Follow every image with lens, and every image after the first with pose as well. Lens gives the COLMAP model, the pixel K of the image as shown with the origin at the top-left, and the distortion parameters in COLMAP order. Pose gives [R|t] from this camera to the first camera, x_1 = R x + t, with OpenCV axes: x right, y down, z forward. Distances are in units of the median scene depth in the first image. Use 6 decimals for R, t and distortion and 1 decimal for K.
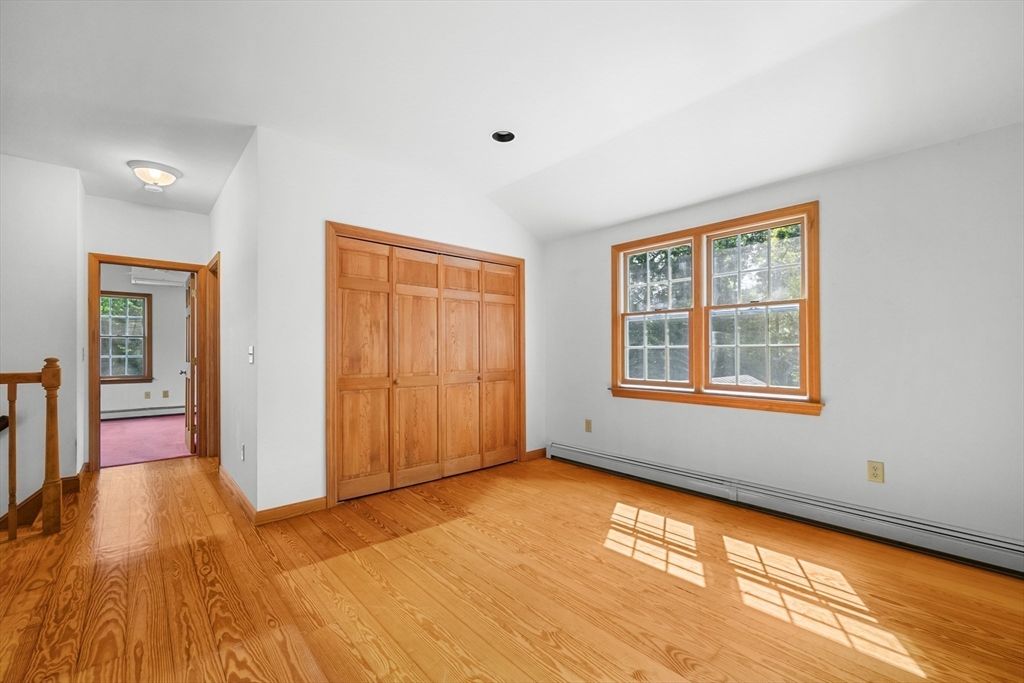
lens RADIAL K [[431.0, 0, 513.7], [0, 431.0, 346.7], [0, 0, 1]] dist [0.000822, 0.000051]
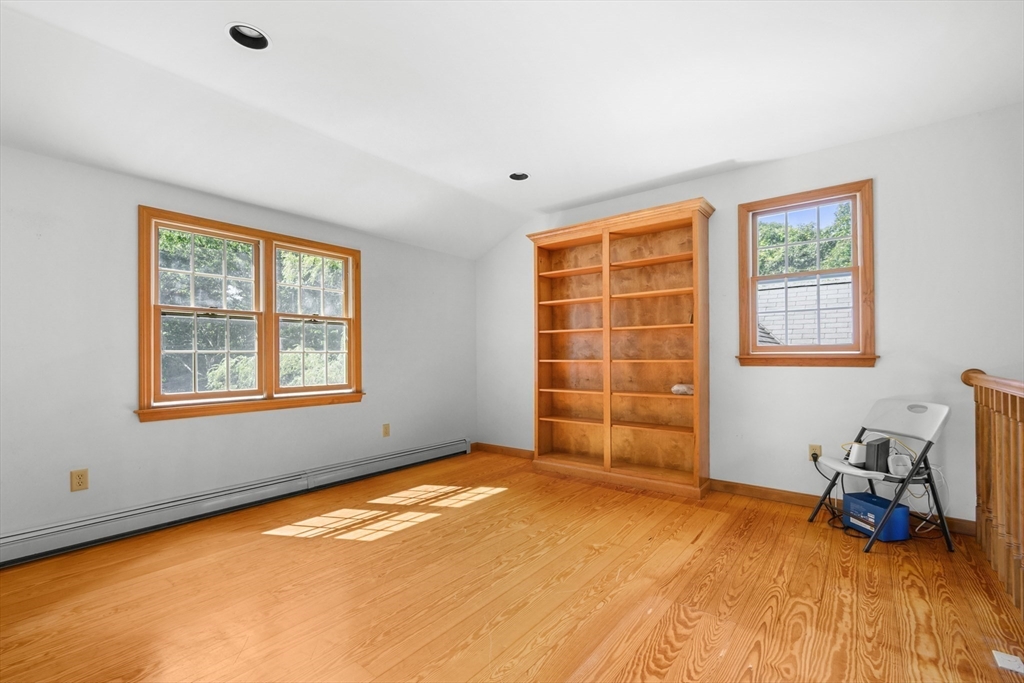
lens RADIAL K [[445.3, 0, 510.7], [0, 445.3, 344.2], [0, 0, 1]] dist [0.001904, 0.000239]
pose [[-0.179708, 0.028488, 0.983307, -0.695789], [-0.005626, 0.999534, -0.029986, 0.008946], [-0.983704, -0.010920, -0.179464, 0.643816]]
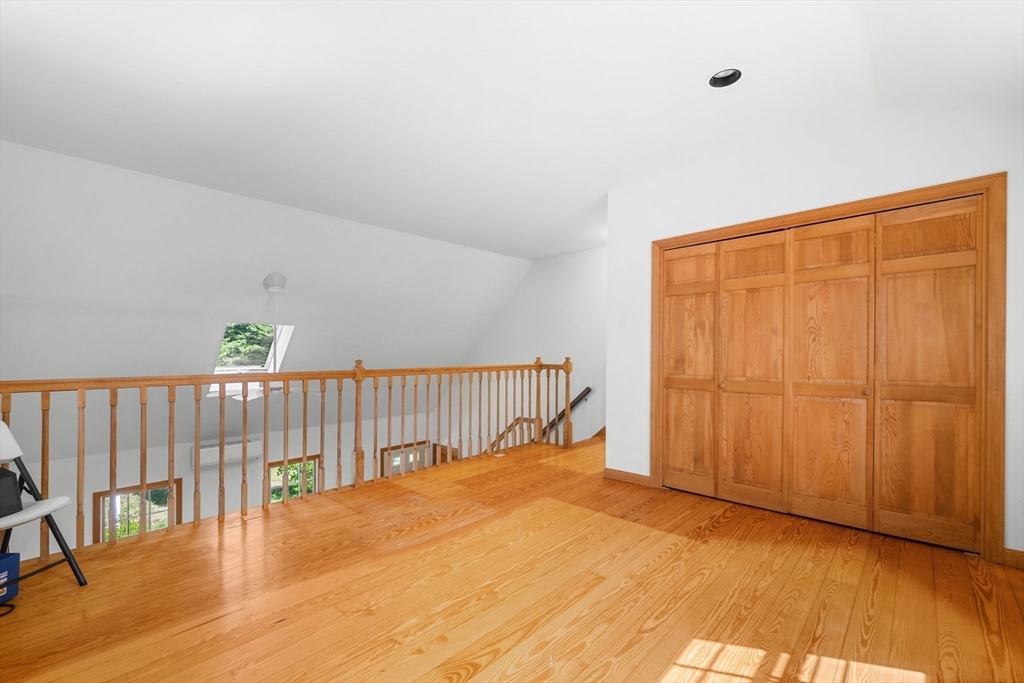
lens RADIAL K [[422.8, 0, 510.6], [0, 422.8, 348.3], [0, 0, 1]] dist [0.000128, -0.000126]
pose [[0.080477, -0.014012, -0.996658, 0.639095], [0.016659, 0.999780, -0.012711, 0.005109], [0.996617, -0.015580, 0.080692, 0.494208]]
